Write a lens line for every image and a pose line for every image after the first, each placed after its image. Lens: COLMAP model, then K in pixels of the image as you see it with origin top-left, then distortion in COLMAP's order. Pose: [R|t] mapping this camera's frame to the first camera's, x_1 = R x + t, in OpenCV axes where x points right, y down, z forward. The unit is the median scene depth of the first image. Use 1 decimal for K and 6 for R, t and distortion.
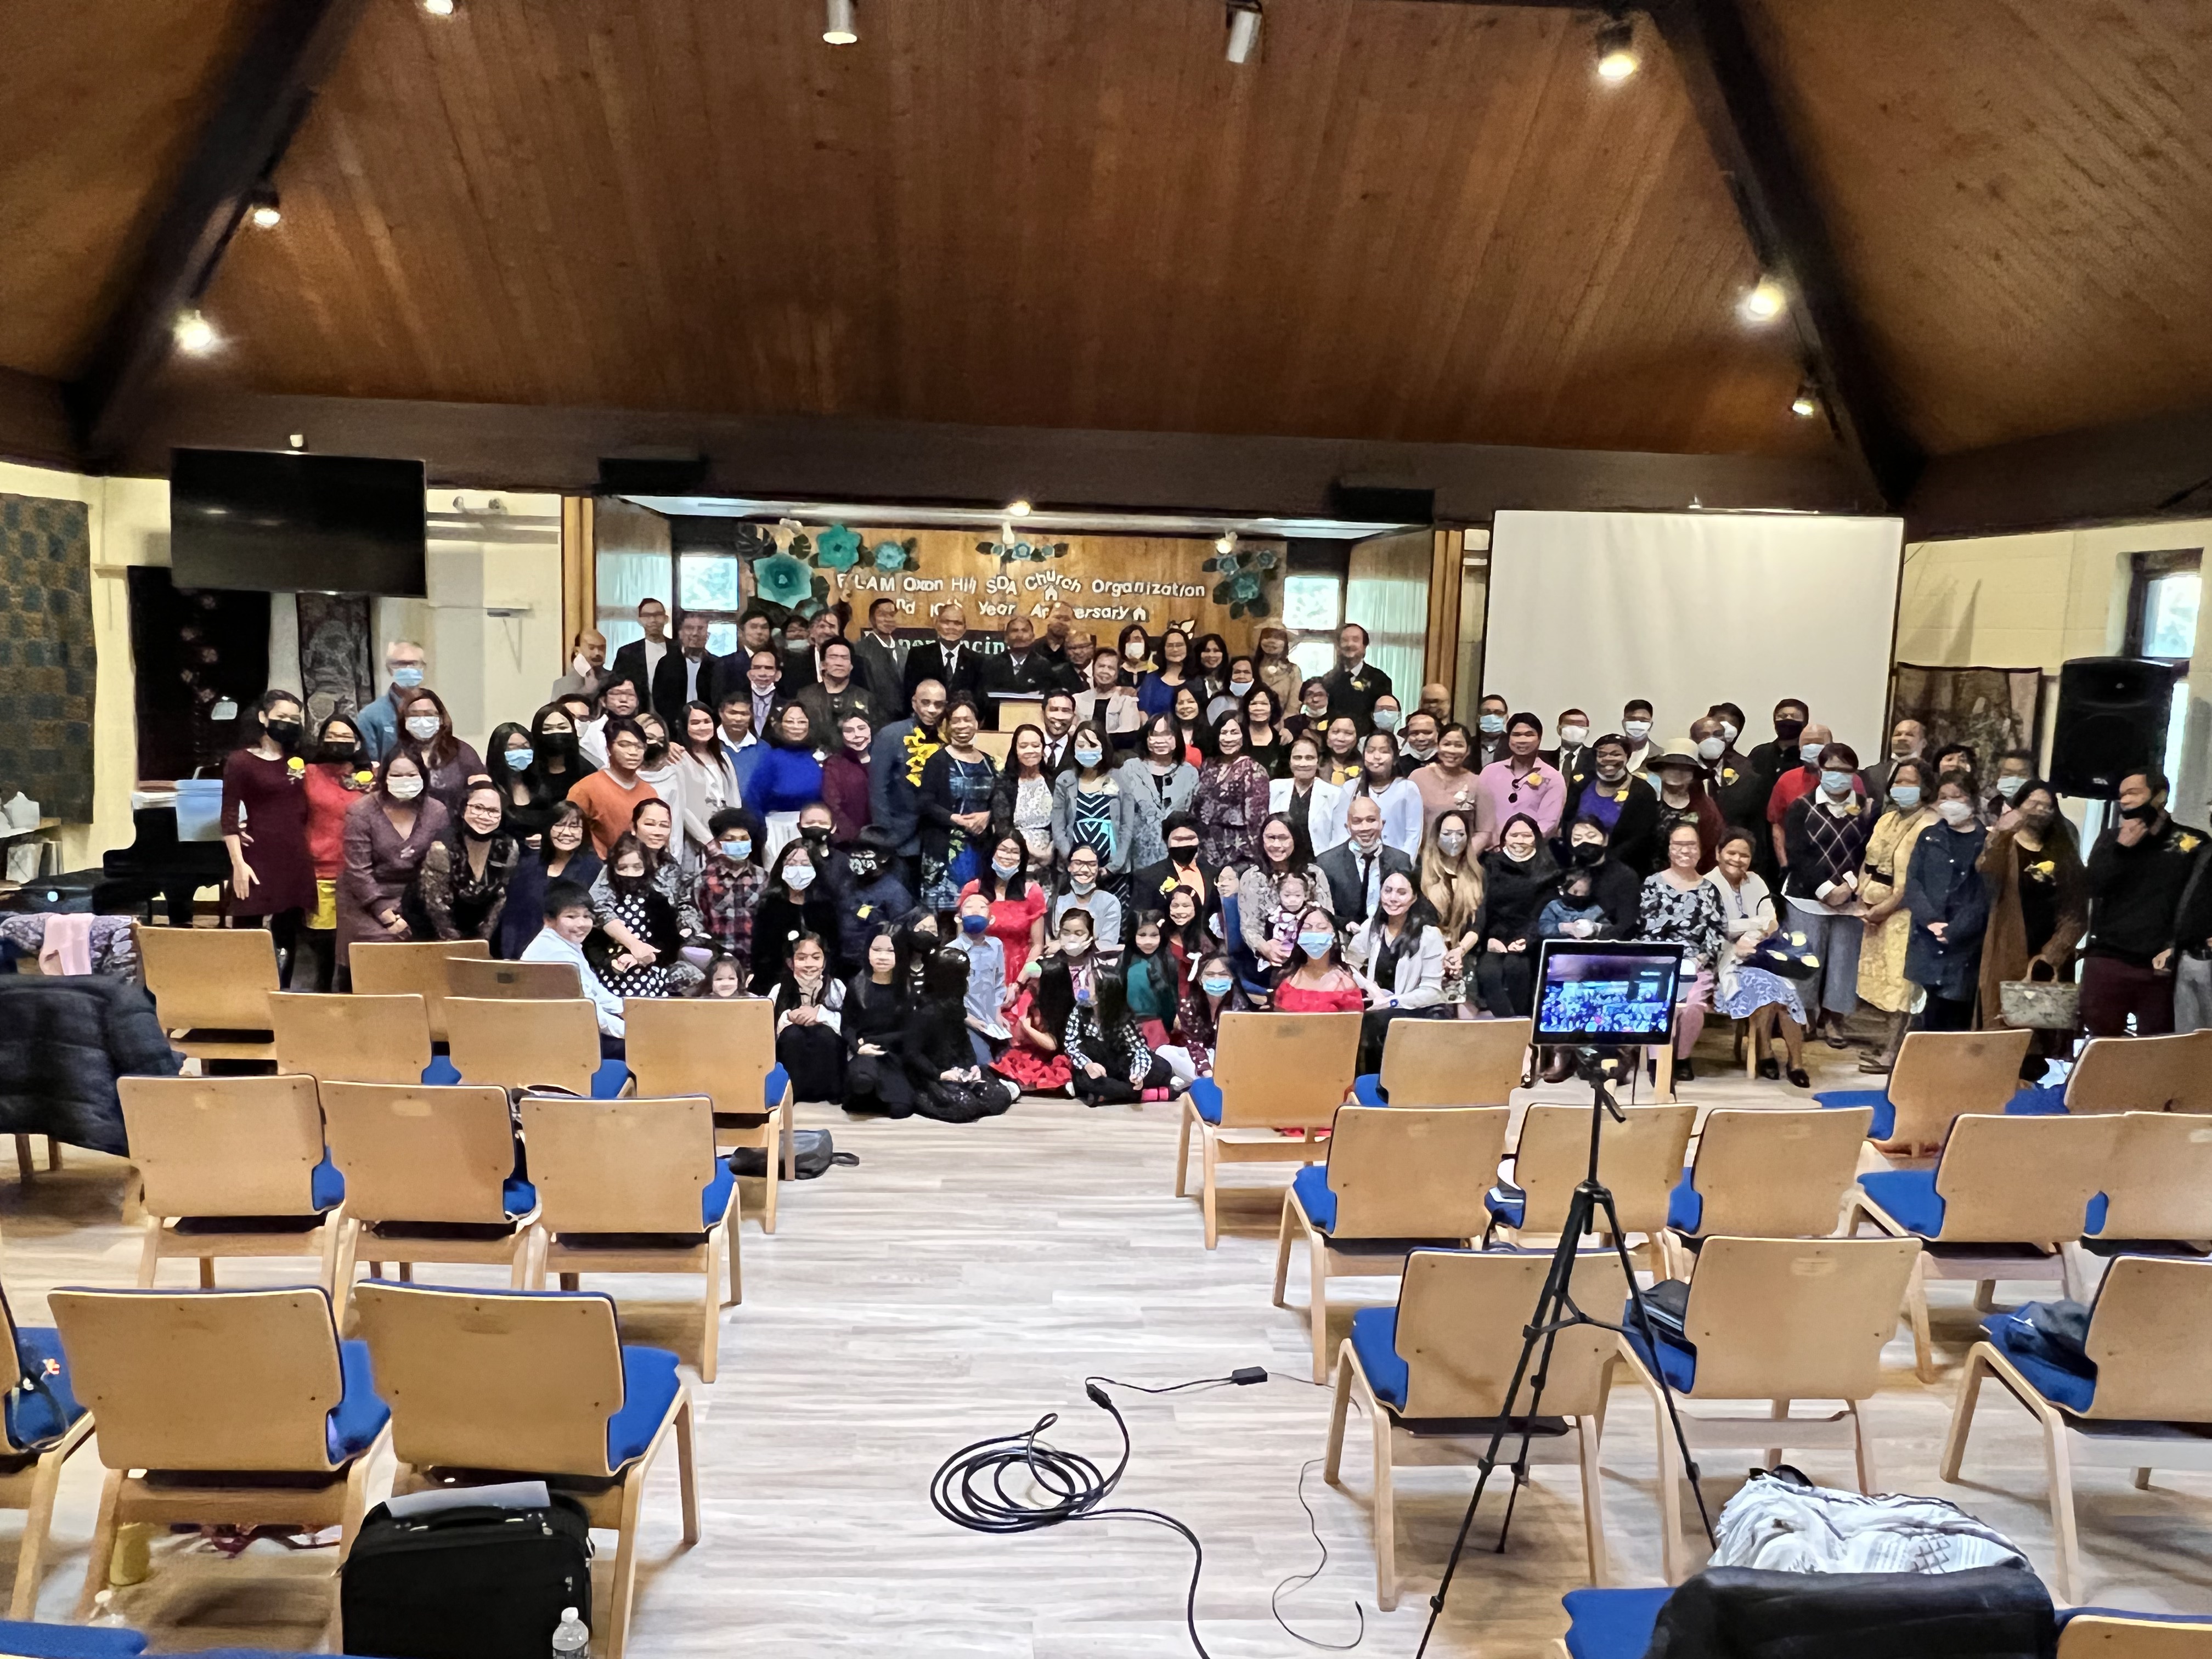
lens RADIAL K [[1563.5, 0, 1088.4], [0, 1563.5, 827.1], [0, 0, 1]] dist [-0.001176, -0.001583]
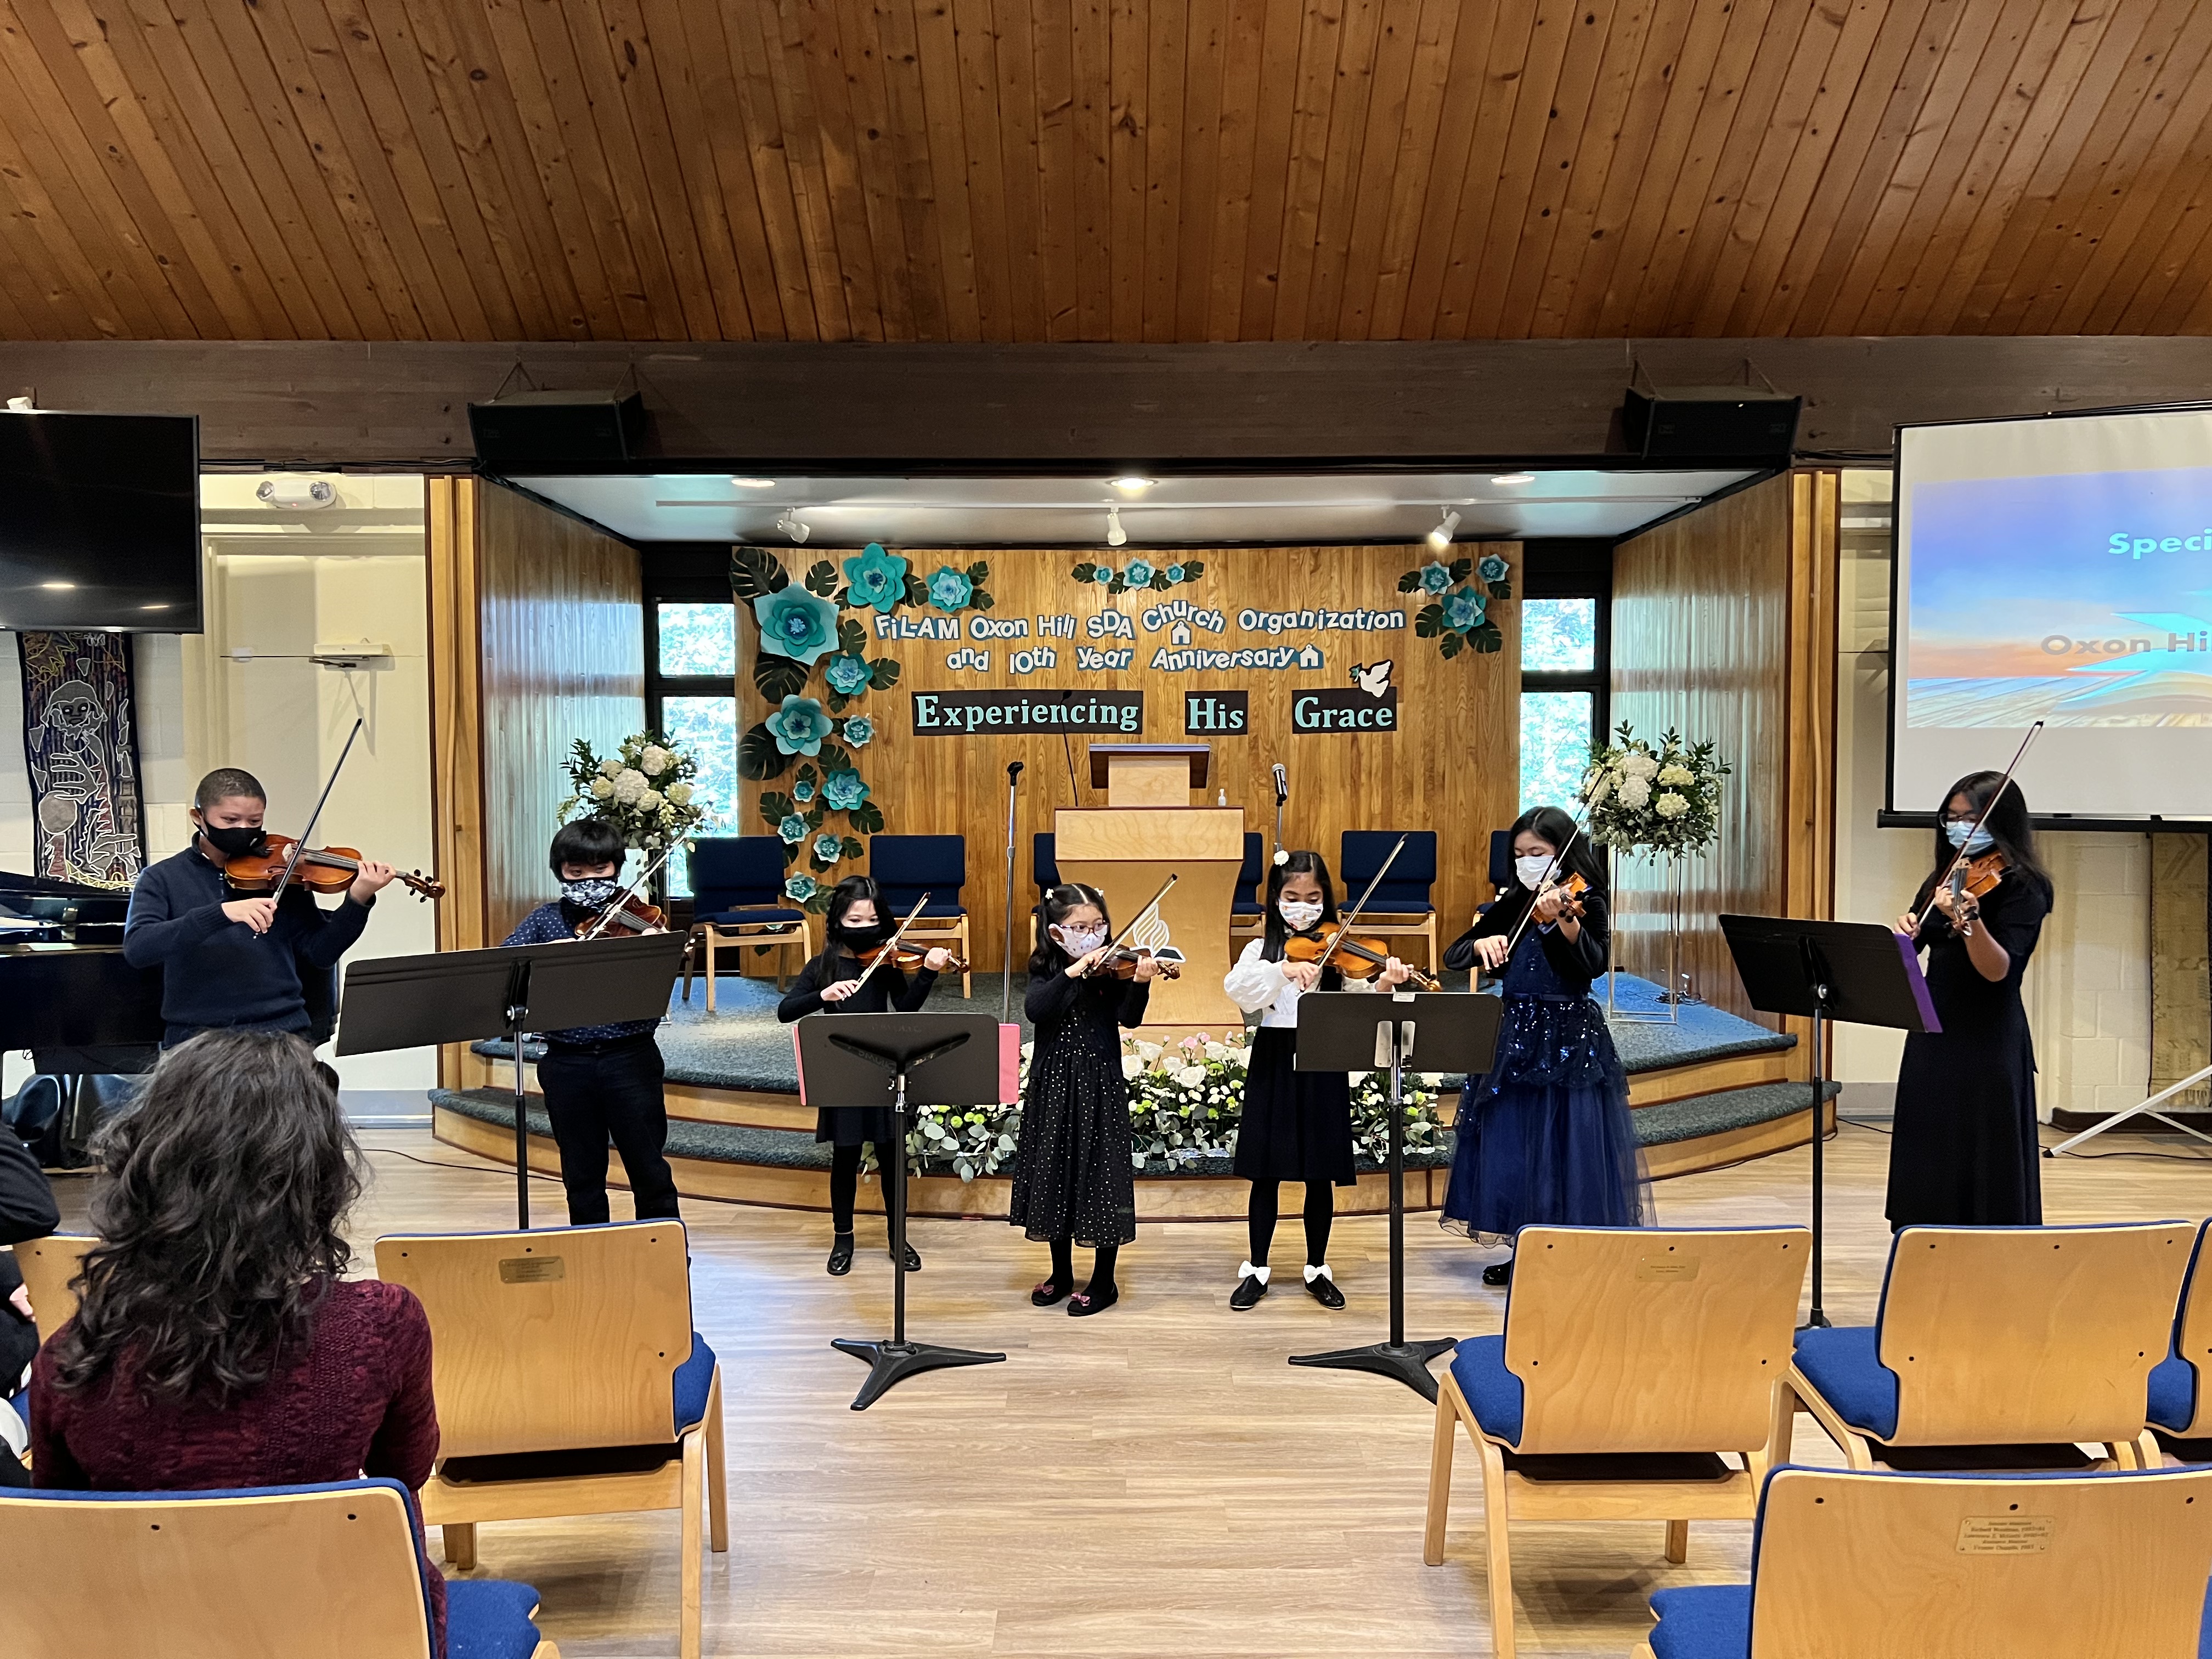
lens RADIAL K [[1656.3, 0, 1121.7], [0, 1656.3, 836.9], [0, 0, 1]] dist [0.091798, -0.123976]
pose [[0.997798, -0.035466, -0.056040, -0.017203], [0.030471, 0.995689, -0.087602, 0.007573], [0.058906, 0.085701, 0.994578, 0.384176]]
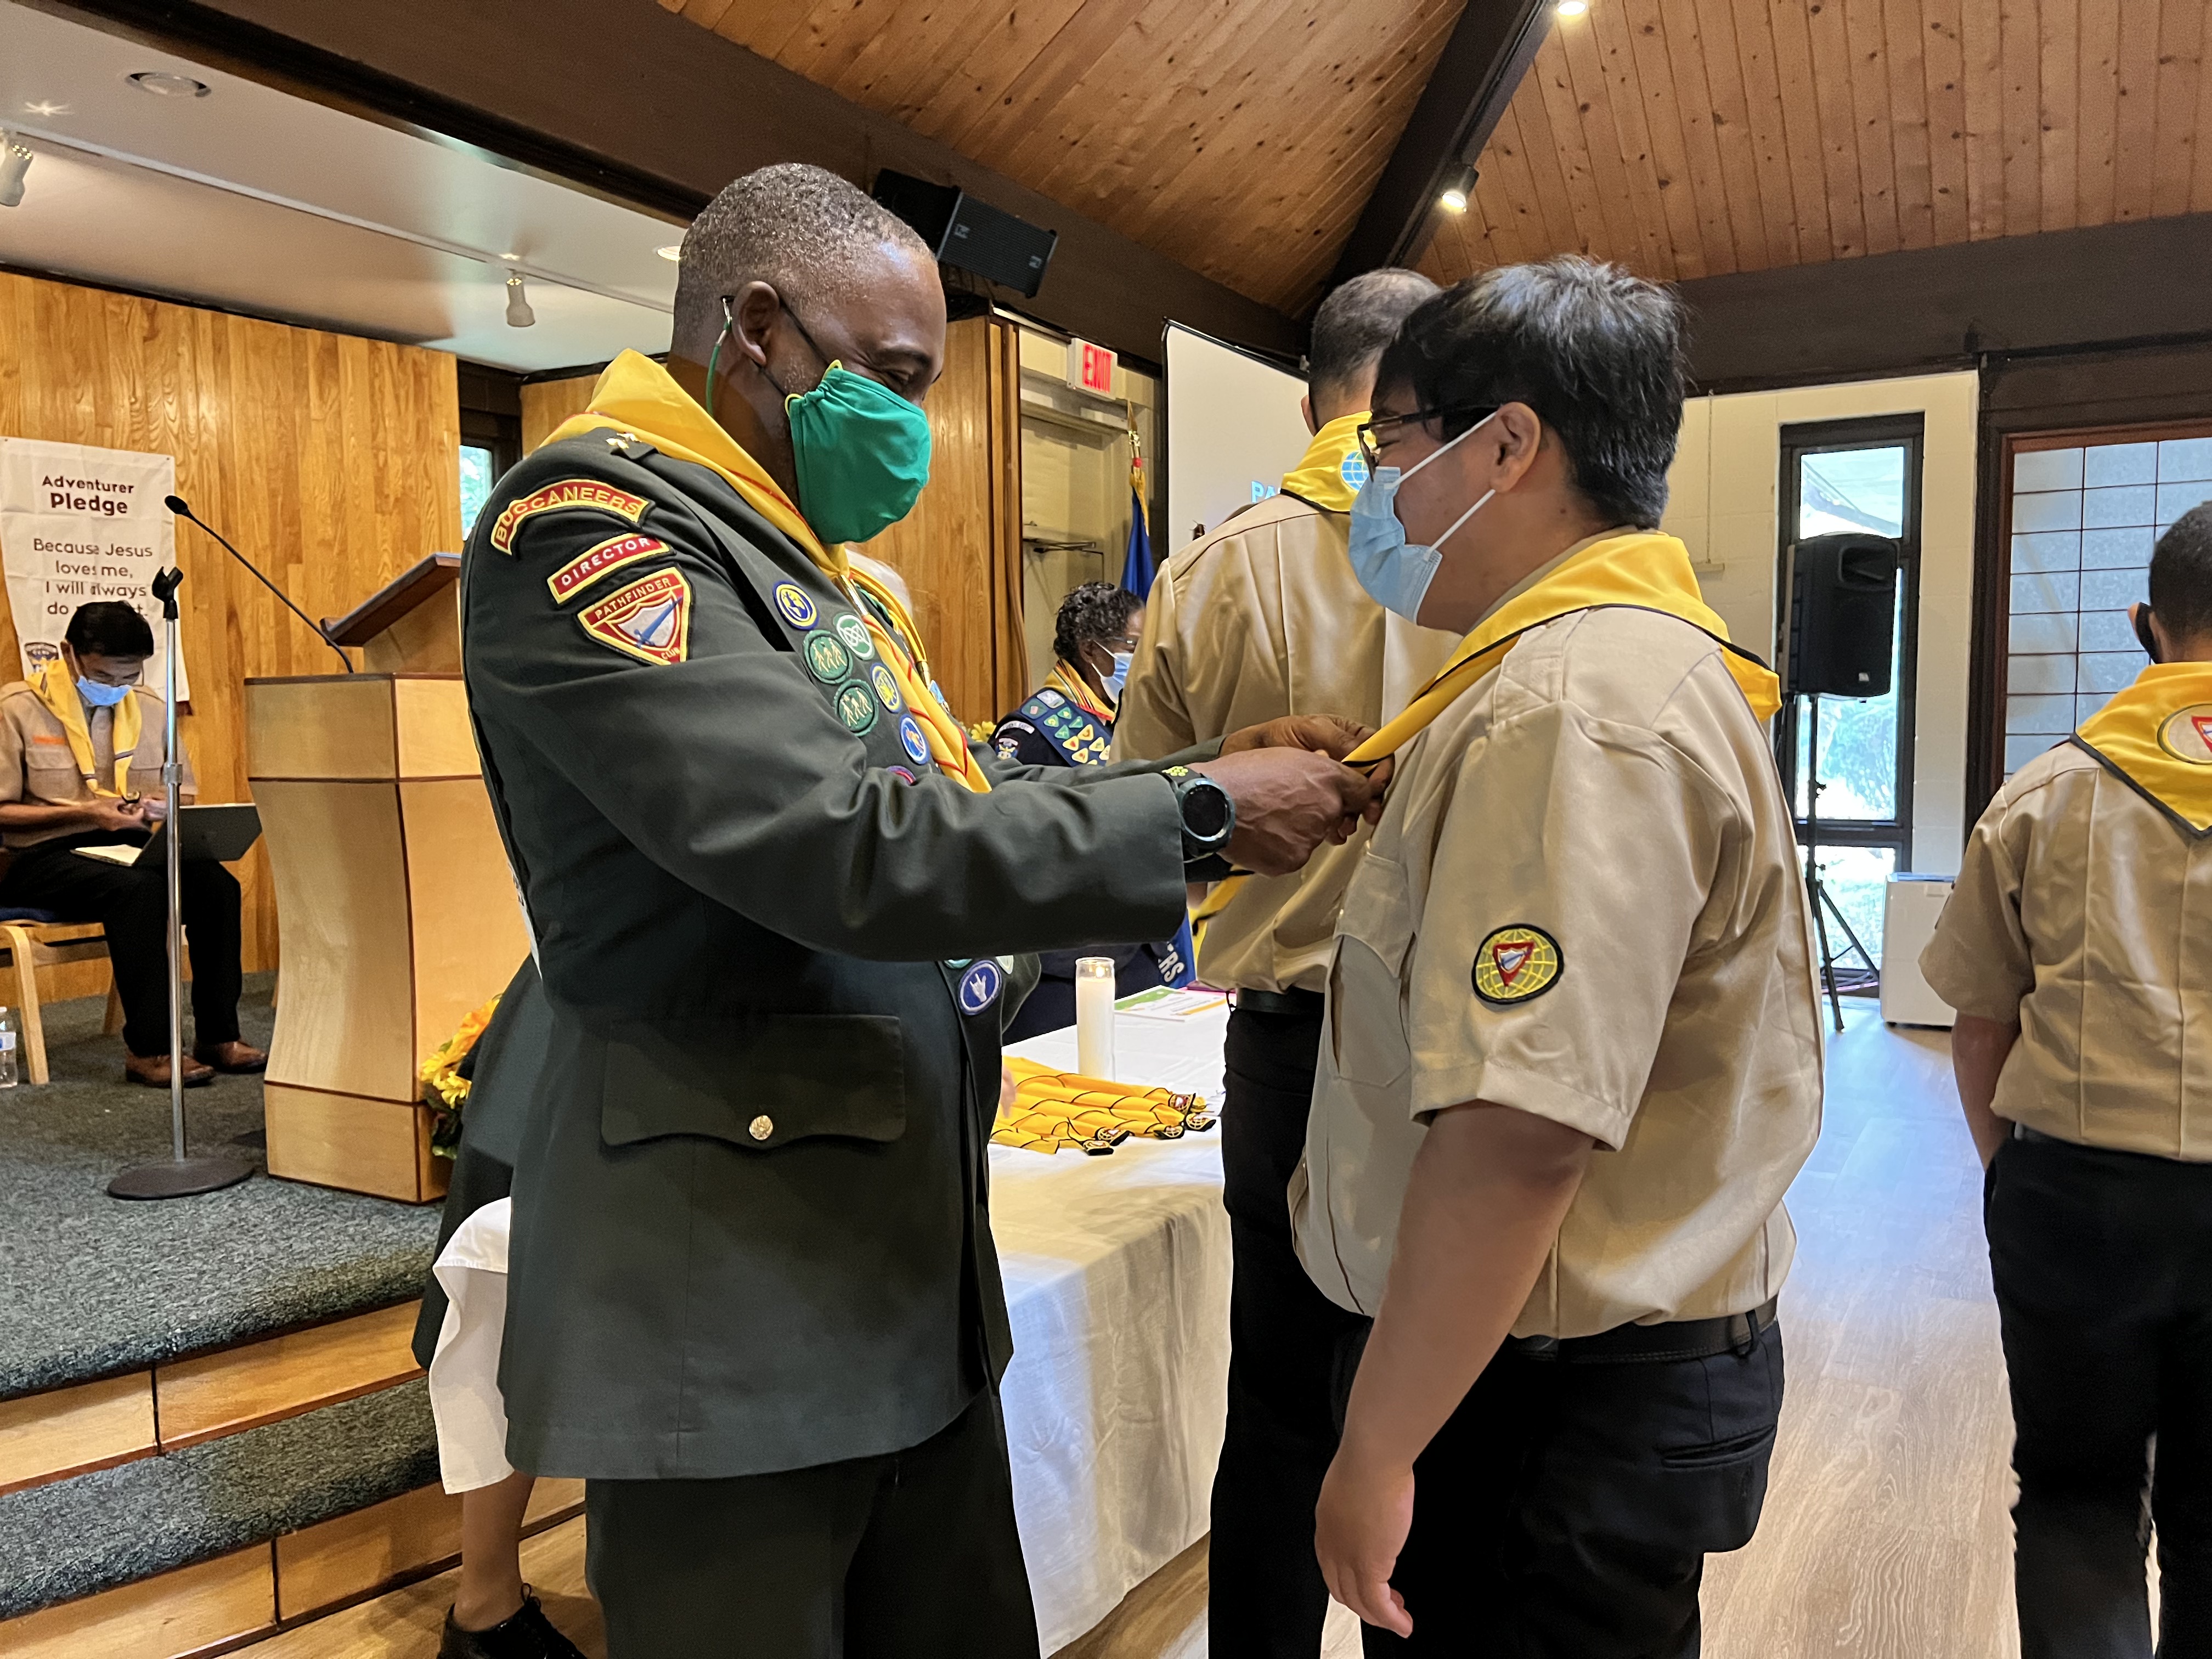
lens RADIAL K [[1657.7, 0, 1123.5], [0, 1657.7, 834.9], [0, 0, 1]] dist [0.038313, -0.046612]
pose [[0.545626, -0.098495, 0.832220, -0.305269], [0.132931, 0.990668, 0.030094, -0.025749], [-0.827418, 0.094208, 0.553628, 0.769220]]
